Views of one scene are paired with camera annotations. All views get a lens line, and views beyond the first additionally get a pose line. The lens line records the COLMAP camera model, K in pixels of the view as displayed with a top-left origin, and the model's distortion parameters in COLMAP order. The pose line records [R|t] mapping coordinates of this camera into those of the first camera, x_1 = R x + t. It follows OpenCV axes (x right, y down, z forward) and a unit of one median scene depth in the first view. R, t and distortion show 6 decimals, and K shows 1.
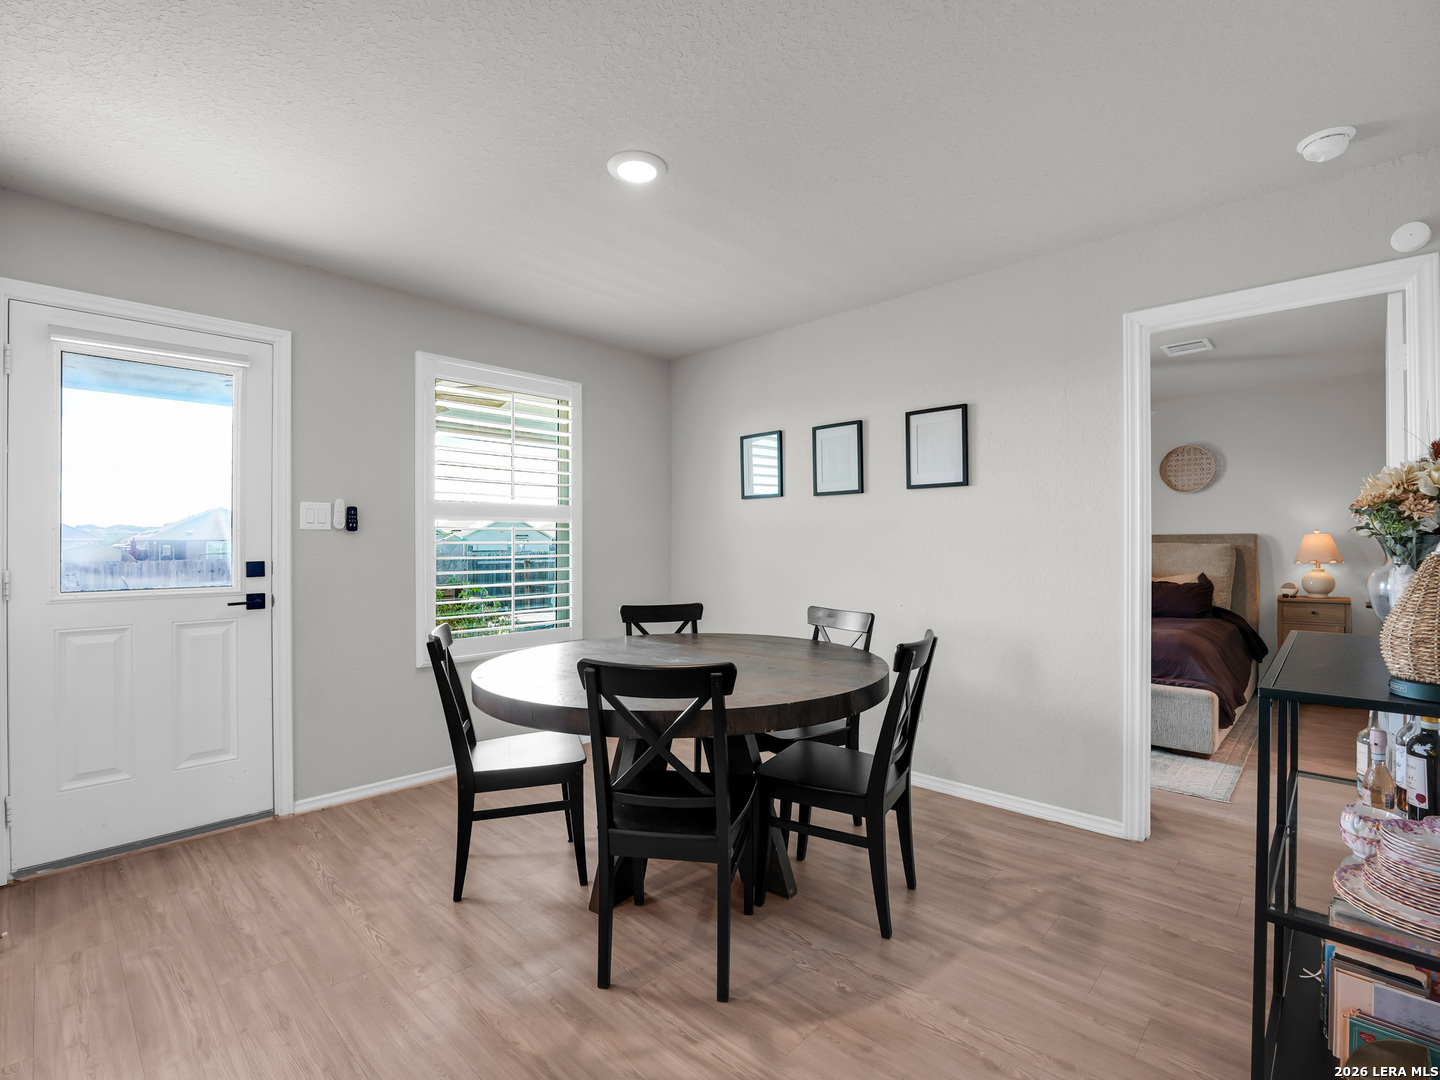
lens RADIAL K [[663.5, 0, 720.0], [0, 663.5, 540.0], [0, 0, 1]] dist [-0.030444, 0.004189]
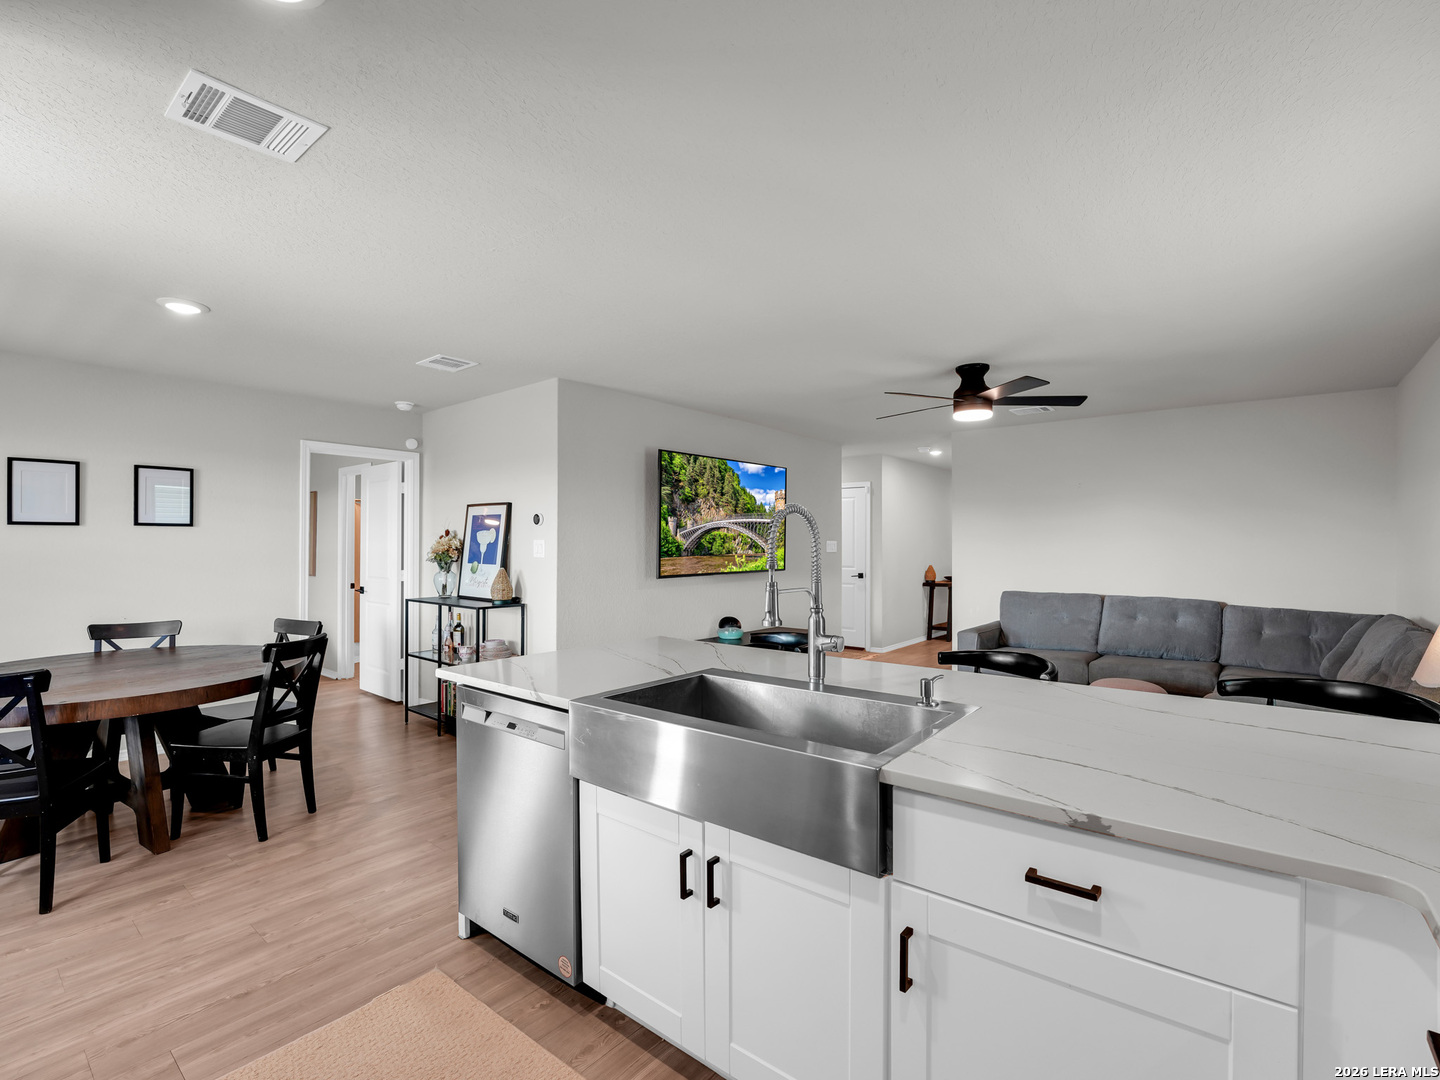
lens RADIAL K [[674.8, 0, 726.2], [0, 674.8, 530.2], [0, 0, 1]] dist [-0.029005, 0.000229]
pose [[-0.083139, 0.020465, 0.996328, -1.276319], [-0.002351, 0.999782, -0.020733, -0.053905], [-0.996535, -0.004066, -0.083073, -0.025526]]
